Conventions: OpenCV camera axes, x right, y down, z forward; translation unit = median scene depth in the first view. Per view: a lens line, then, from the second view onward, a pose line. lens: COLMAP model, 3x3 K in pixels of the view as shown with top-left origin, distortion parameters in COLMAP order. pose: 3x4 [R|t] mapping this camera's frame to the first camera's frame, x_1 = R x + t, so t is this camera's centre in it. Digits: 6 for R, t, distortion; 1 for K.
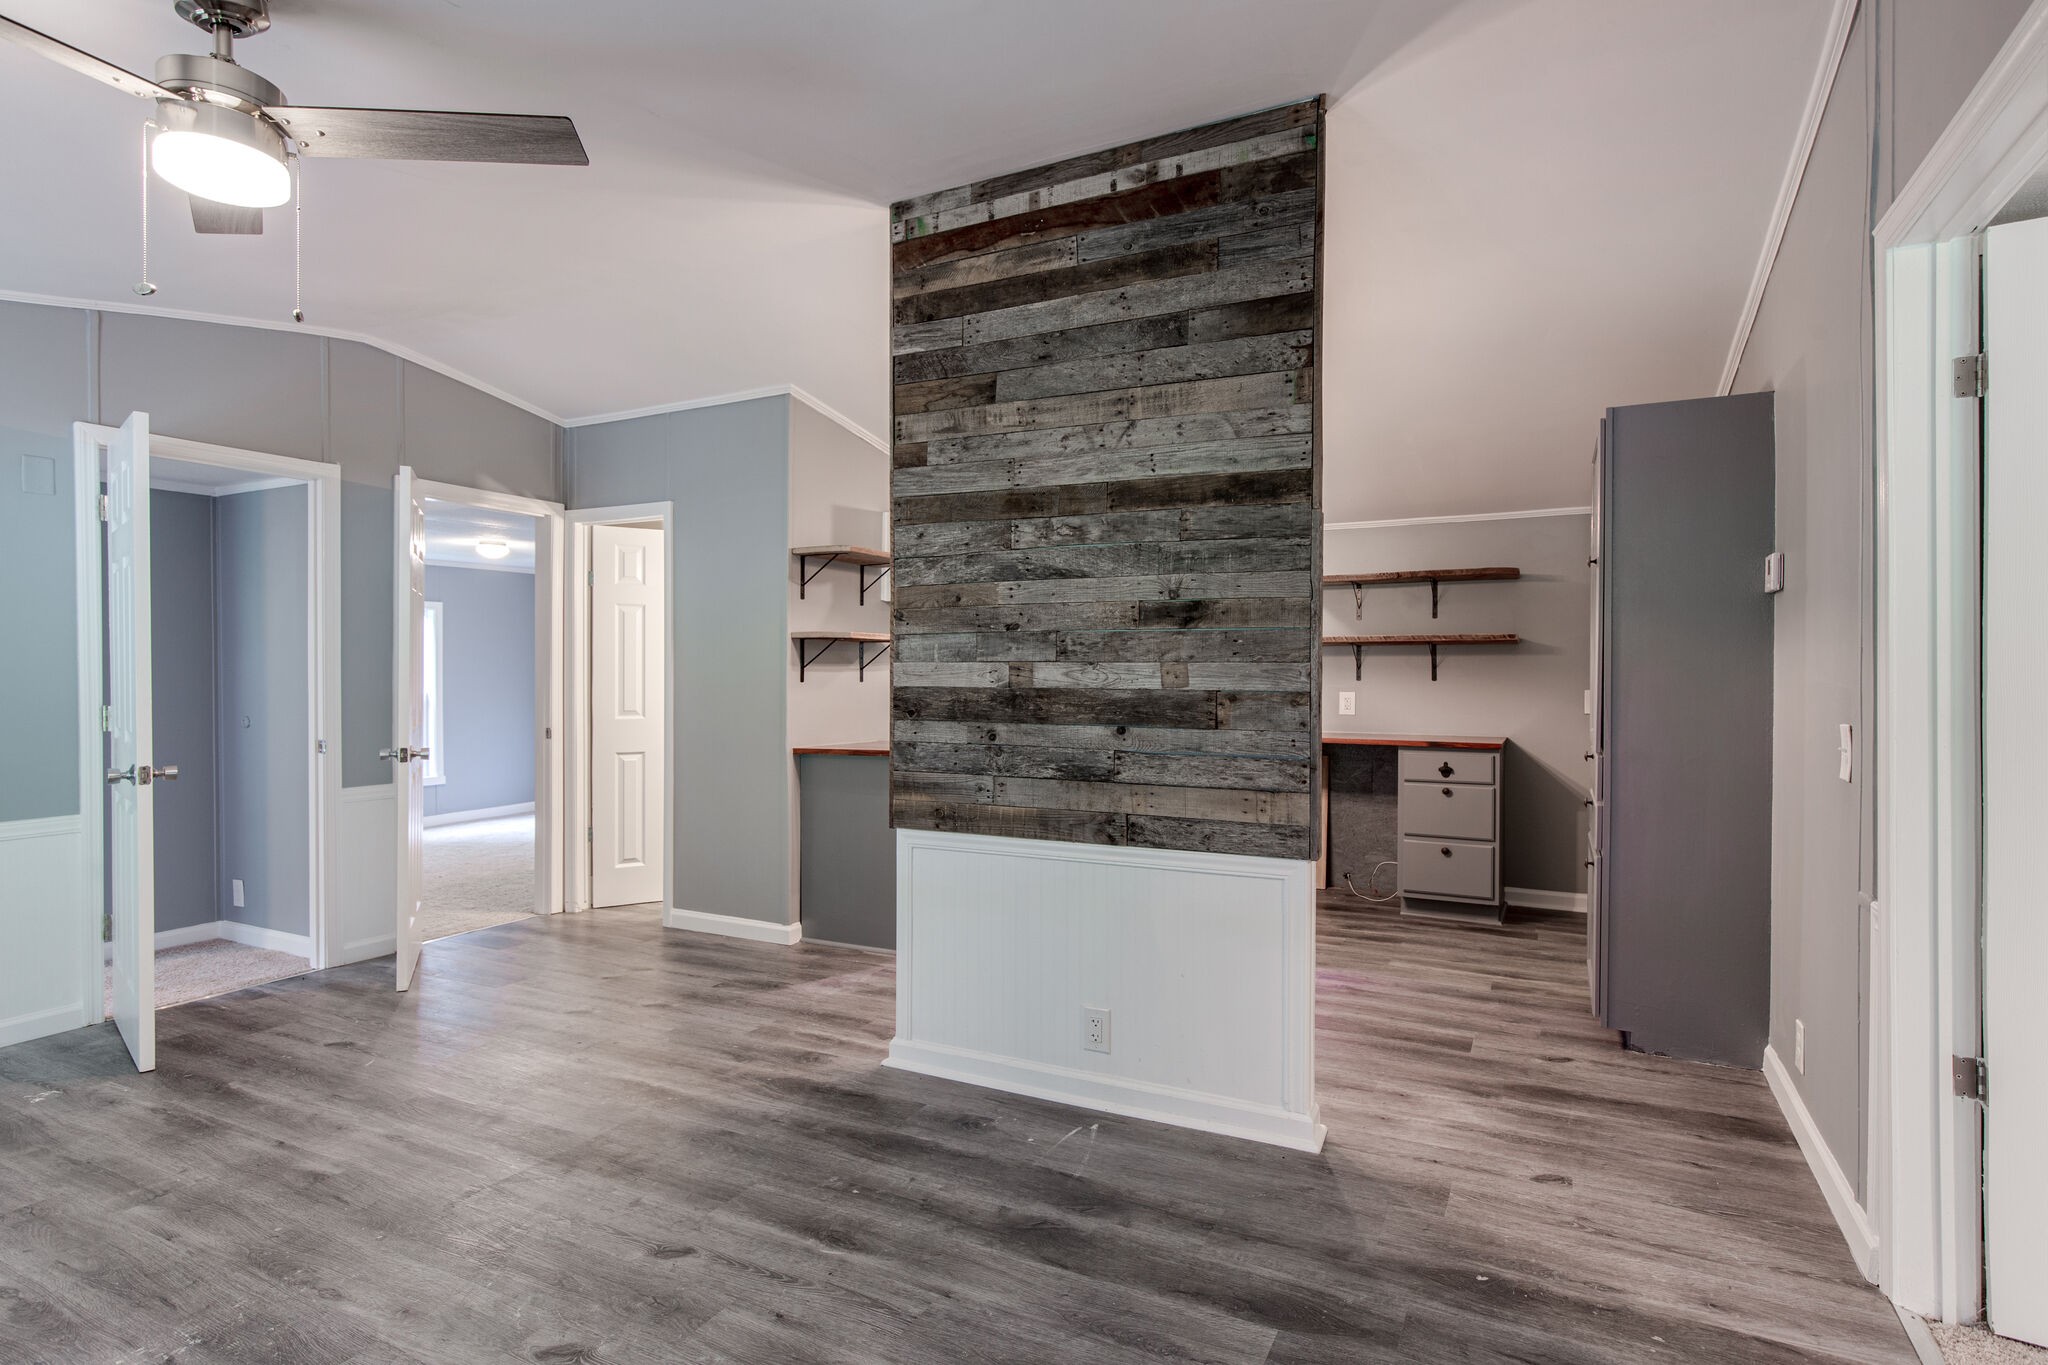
lens RADIAL K [[1060.6, 0, 1020.5], [0, 1060.6, 681.1], [0, 0, 1]] dist [-0.003924, -0.000128]
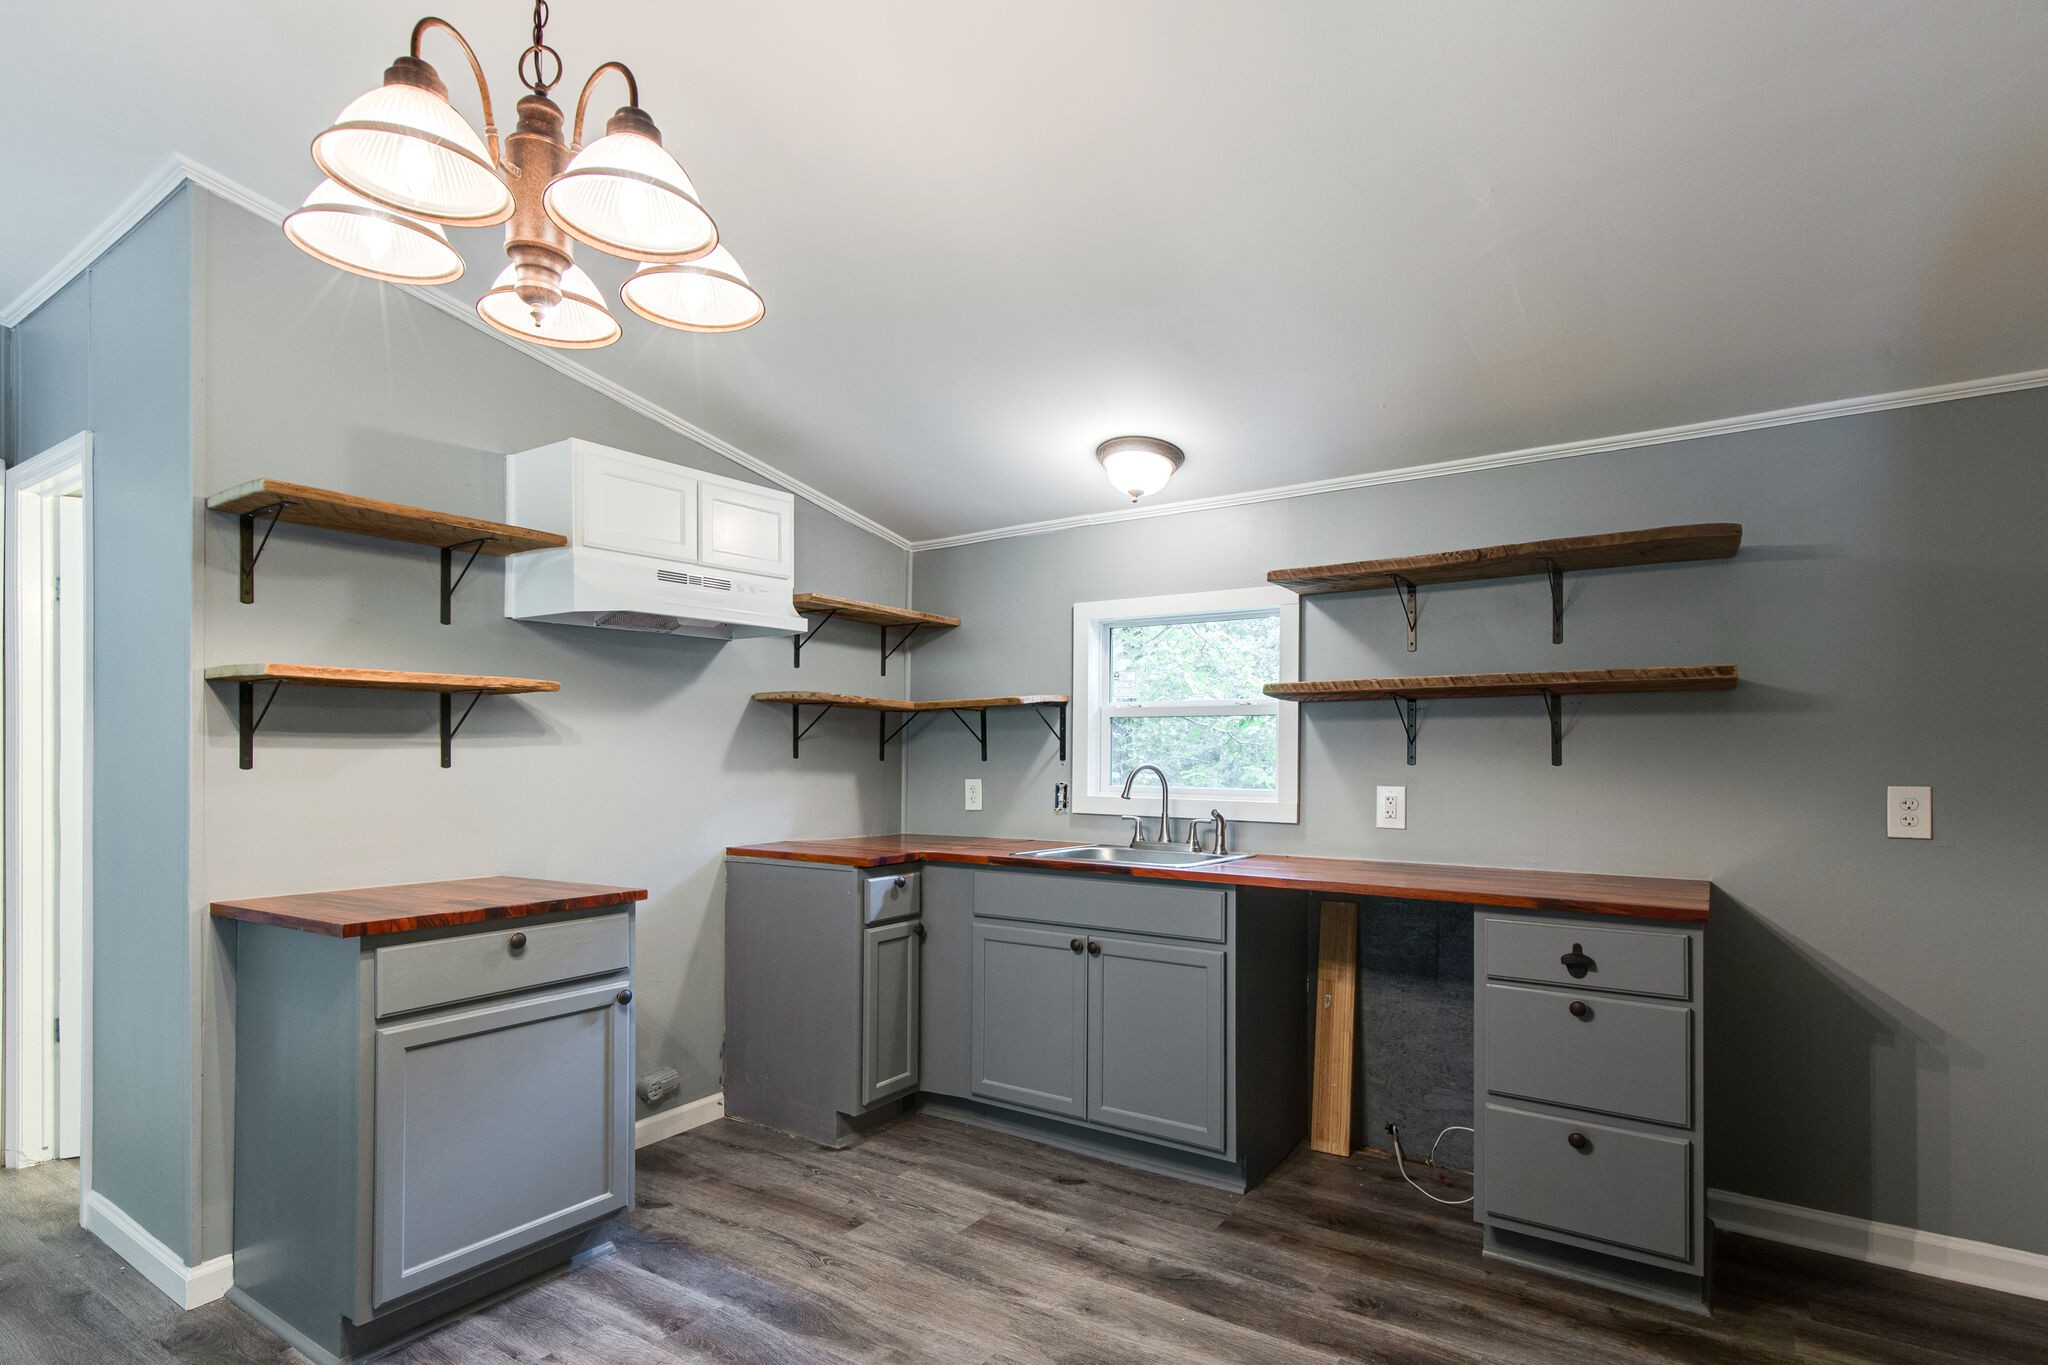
lens RADIAL K [[1004.3, 0, 1070.9], [0, 1004.3, 756.2], [0, 0, 1]] dist [-0.001244, 0.000440]
pose [[0.995827, 0.000242, -0.091256, 0.225445], [-0.000237, 1.000000, 0.000067, -0.005374], [0.091256, -0.000045, 0.995827, 0.555072]]
